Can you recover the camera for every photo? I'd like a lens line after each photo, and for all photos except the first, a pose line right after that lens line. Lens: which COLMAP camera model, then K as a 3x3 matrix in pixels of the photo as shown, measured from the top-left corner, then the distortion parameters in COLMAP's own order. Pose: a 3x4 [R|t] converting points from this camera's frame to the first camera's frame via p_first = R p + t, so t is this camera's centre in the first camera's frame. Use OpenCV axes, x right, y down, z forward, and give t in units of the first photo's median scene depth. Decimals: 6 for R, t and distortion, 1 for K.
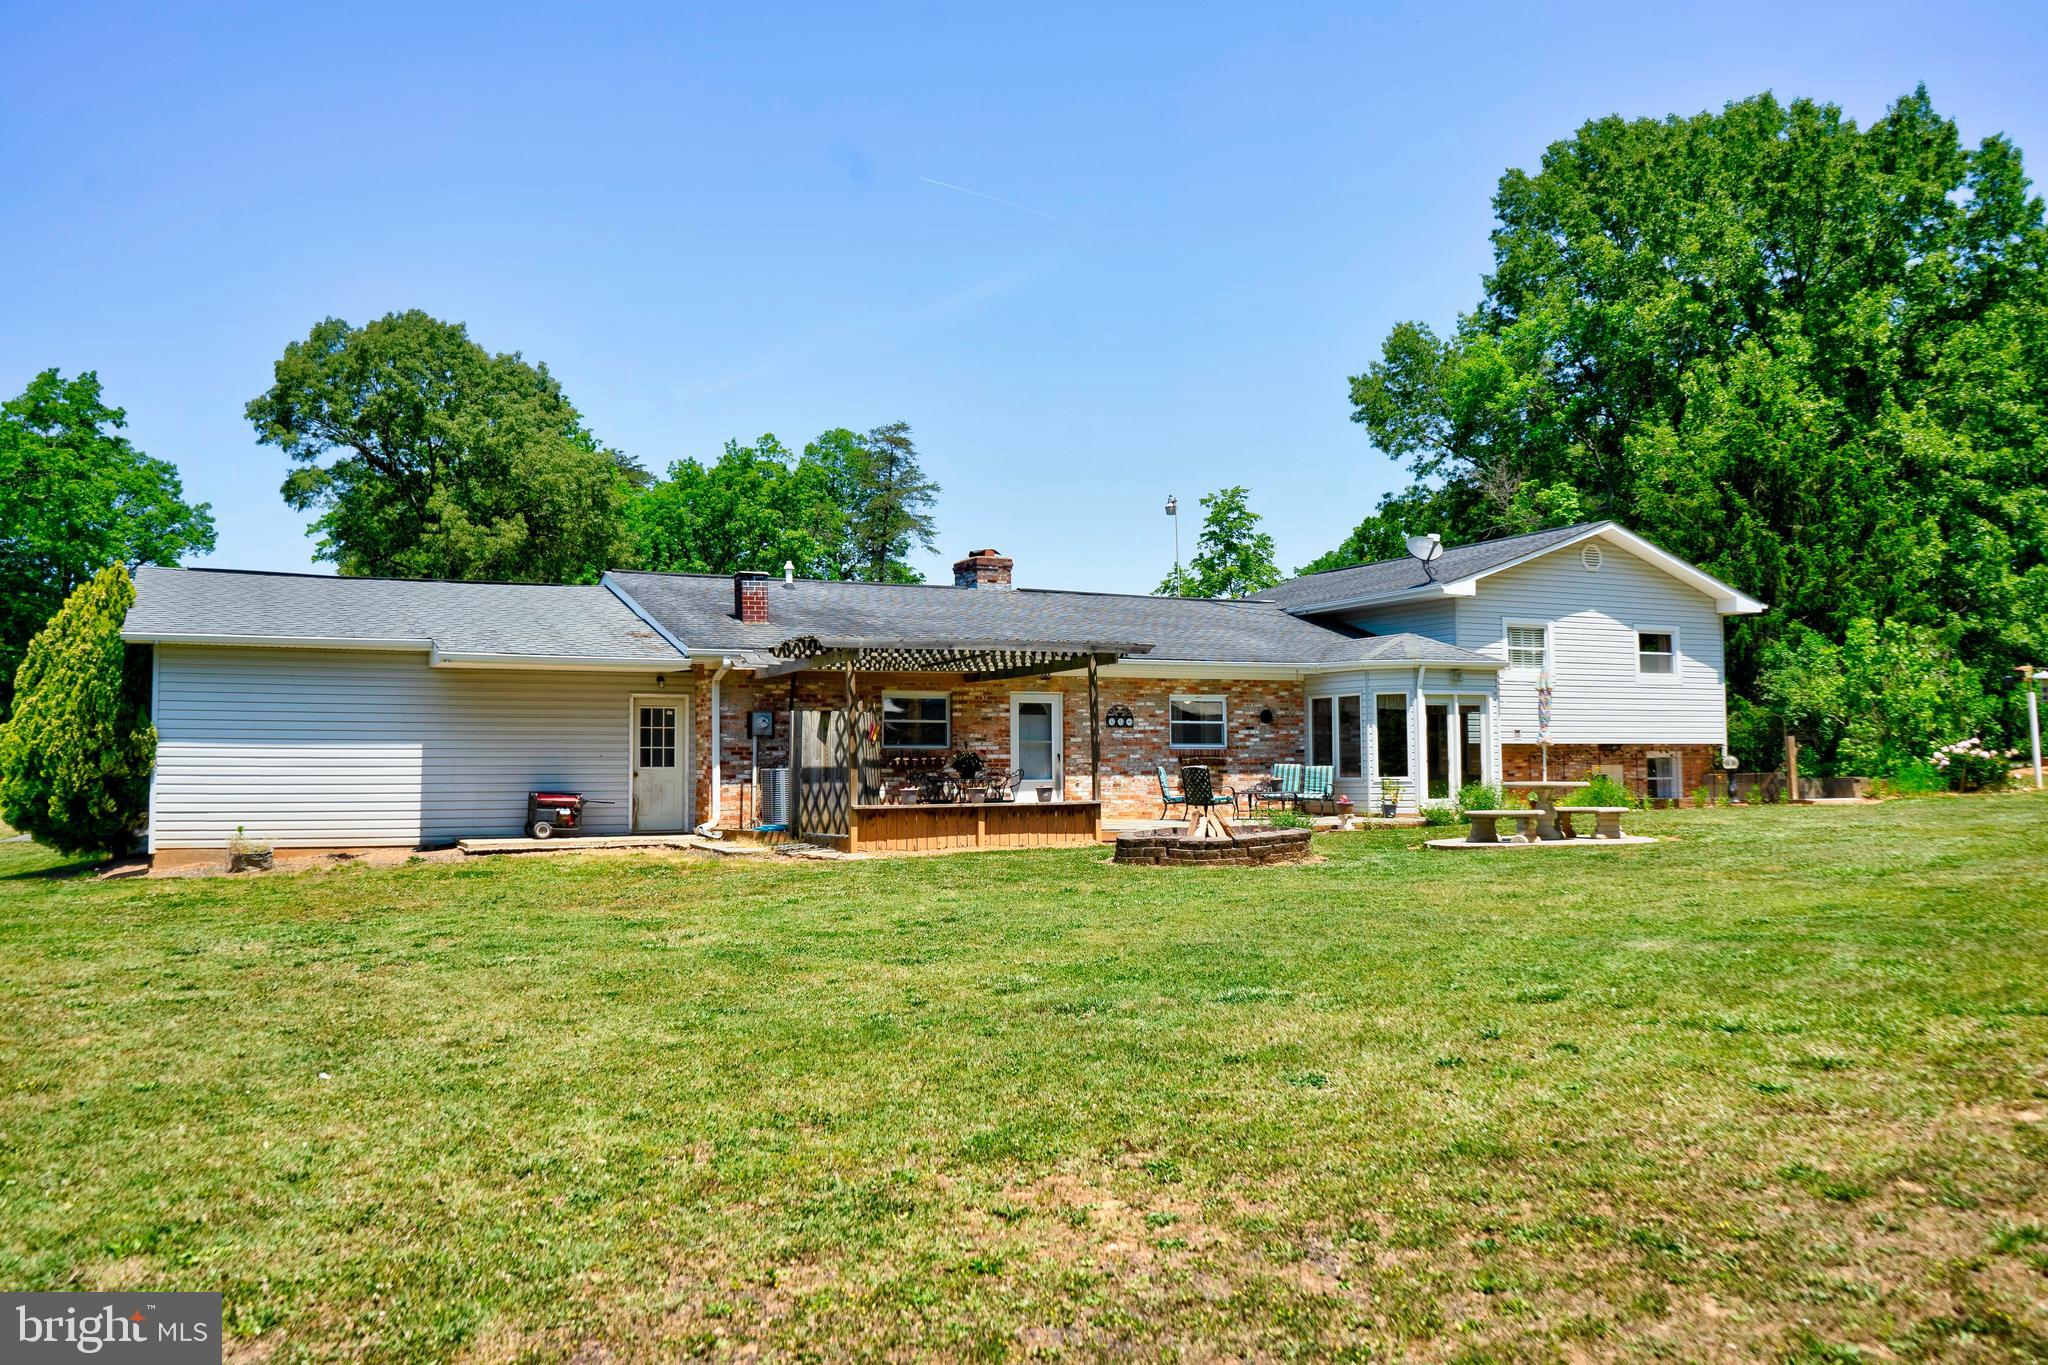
lens RADIAL K [[1703.0, 0, 1020.7], [0, 1703.0, 637.4], [0, 0, 1]] dist [-0.109774, 0.003000]
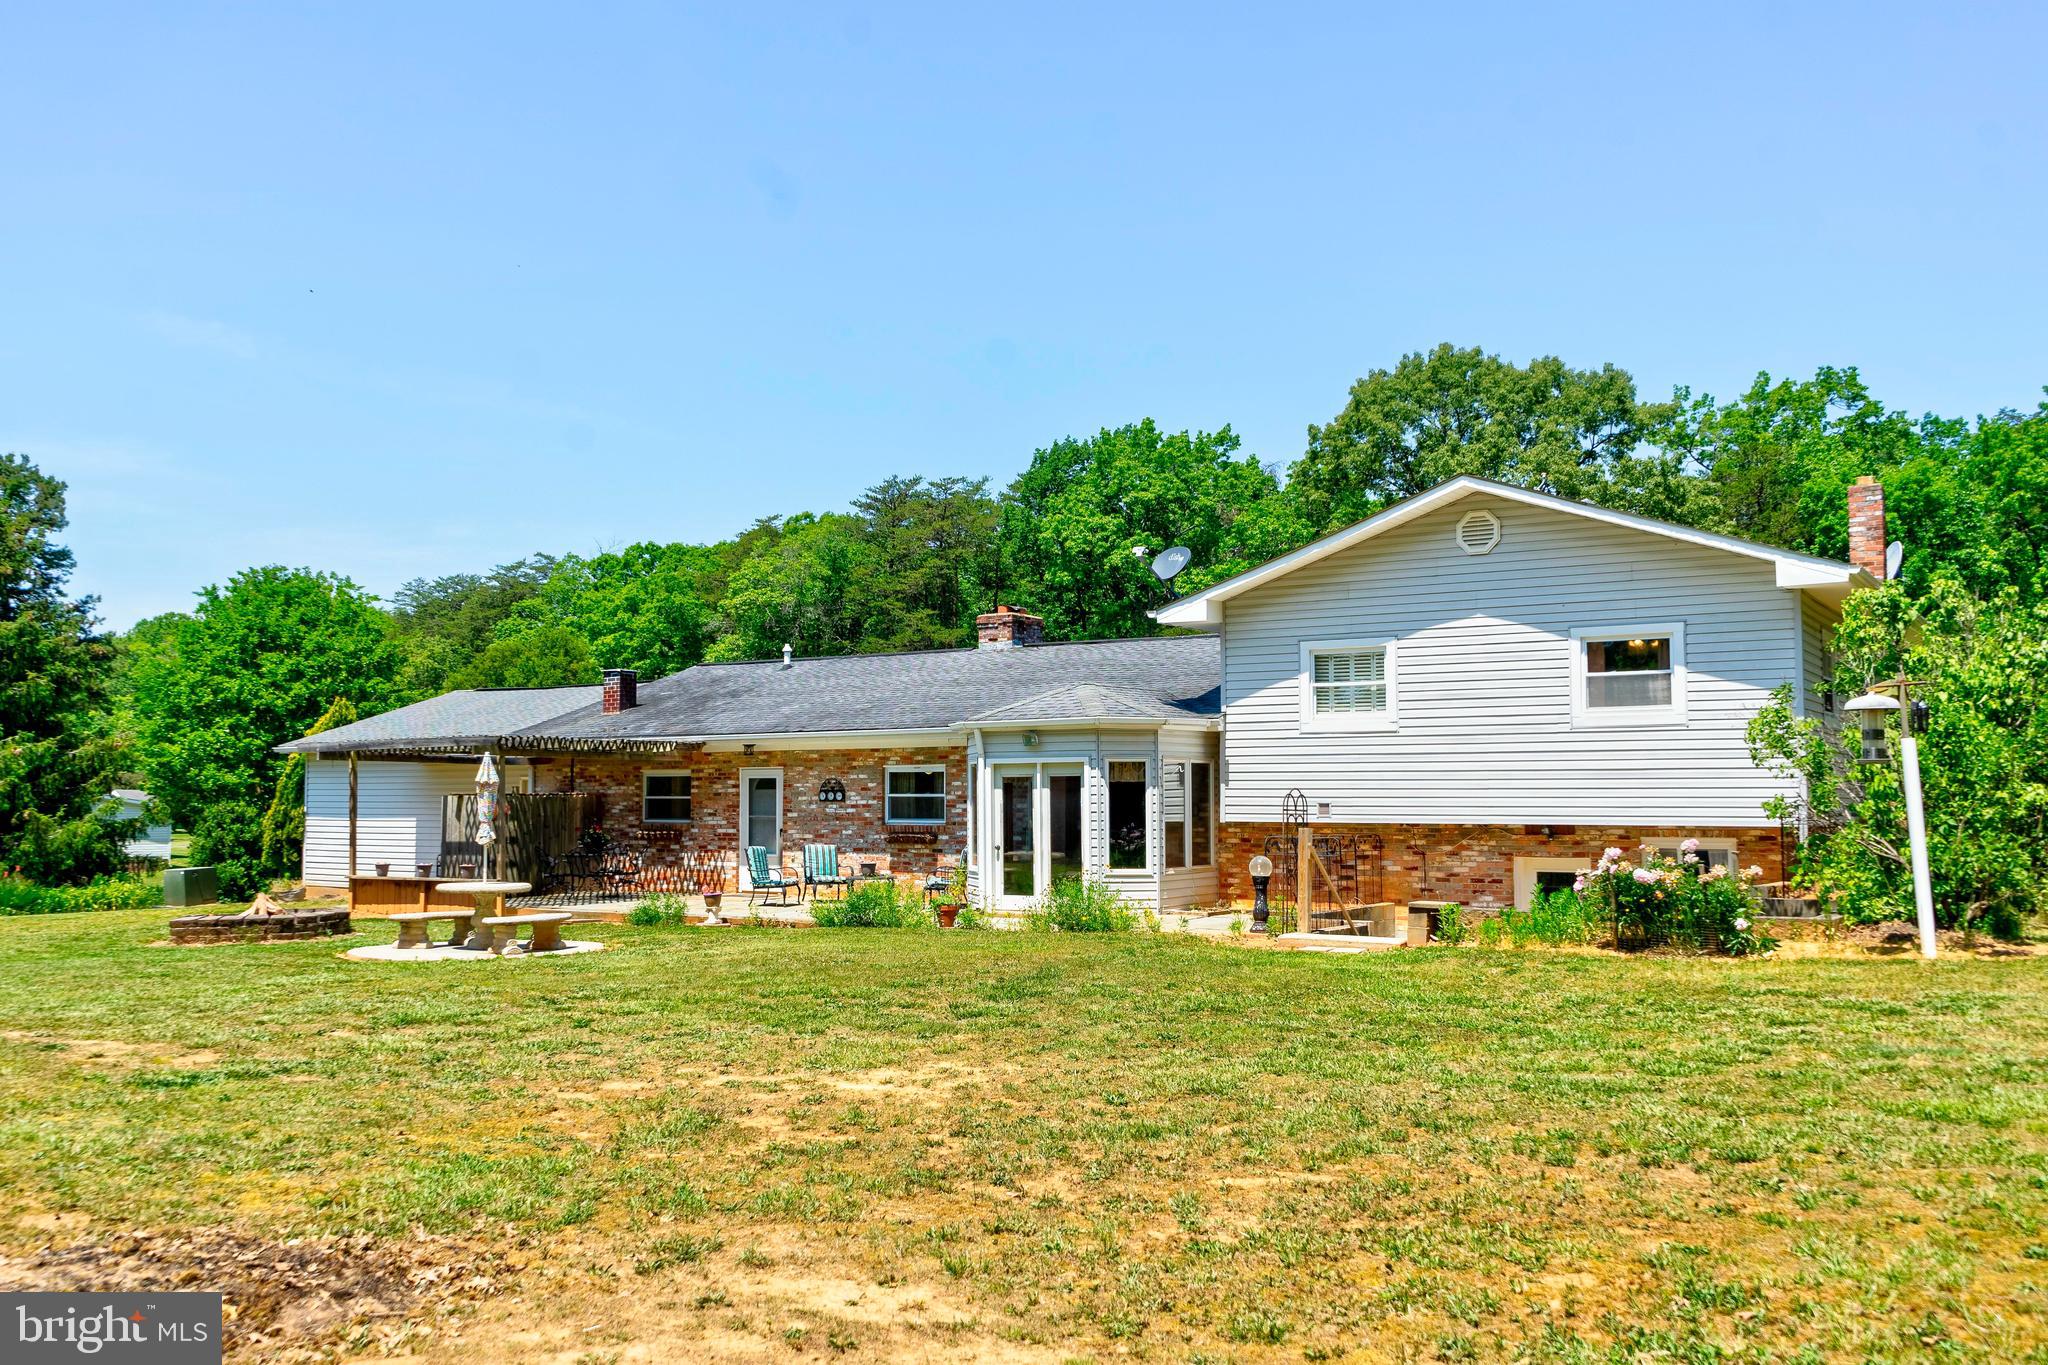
lens RADIAL K [[1750.6, 0, 975.4], [0, 1750.6, 698.7], [0, 0, 1]] dist [-0.017496, -0.003936]
pose [[0.493991, -0.043229, -0.868392, 0.935185], [0.068955, 0.997565, -0.010434, 0.010582], [0.866729, -0.054726, 0.495769, 0.572051]]
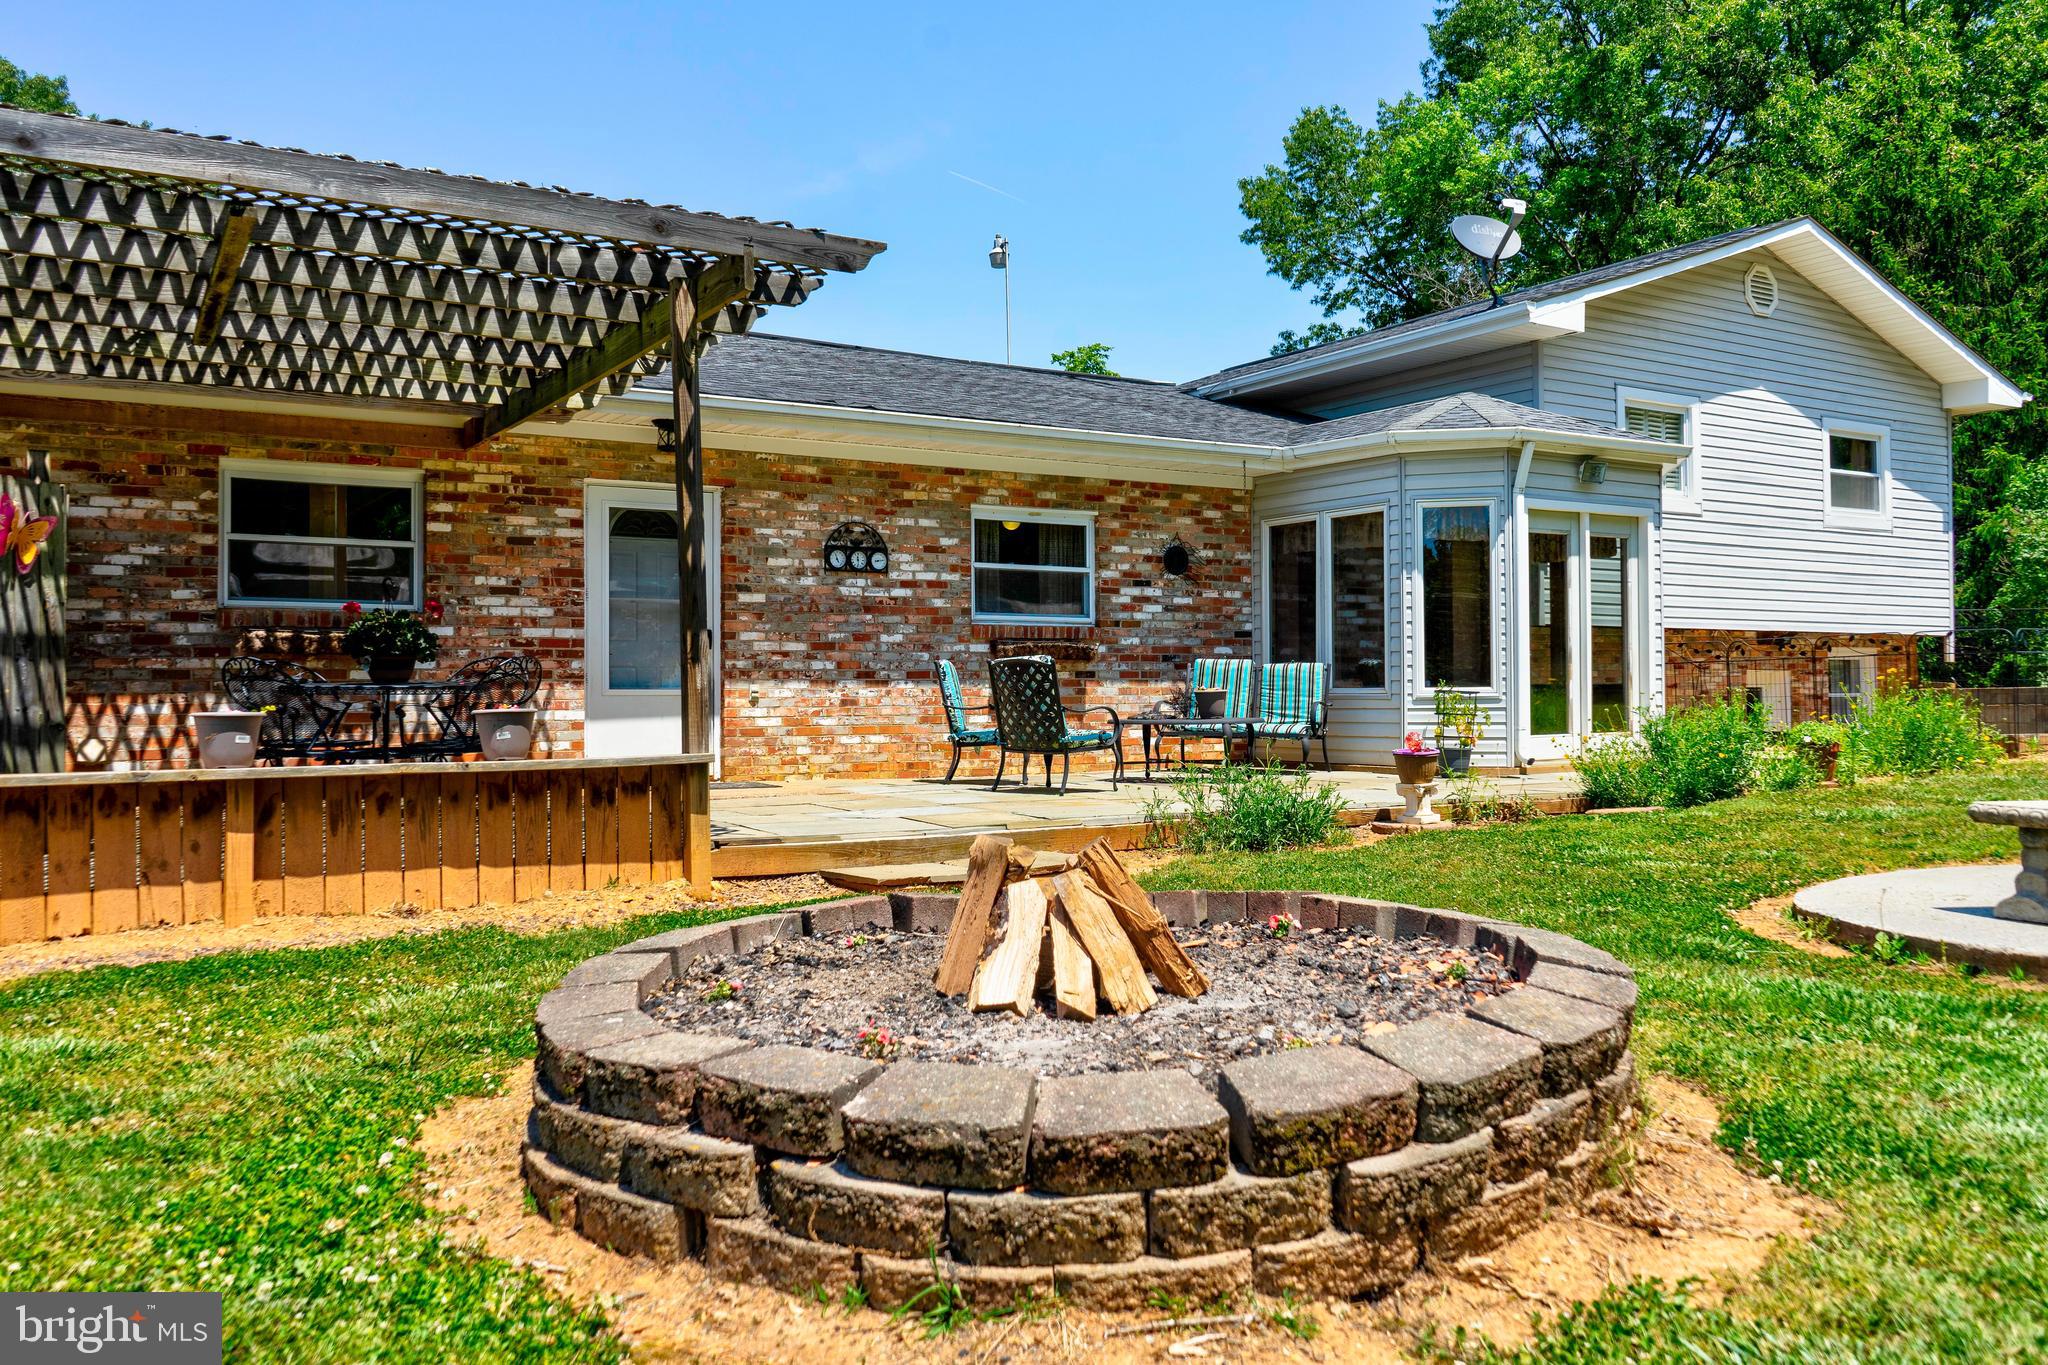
lens RADIAL K [[1619.8, 0, 1024.0], [0, 1619.8, 682.5], [0, 0, 1]] dist [-0.010365, 0.007963]
pose [[0.995860, 0.003061, 0.090849, 0.061943], [-0.009877, 0.997159, 0.074676, 0.048378], [-0.090363, -0.075265, 0.993061, 0.562160]]
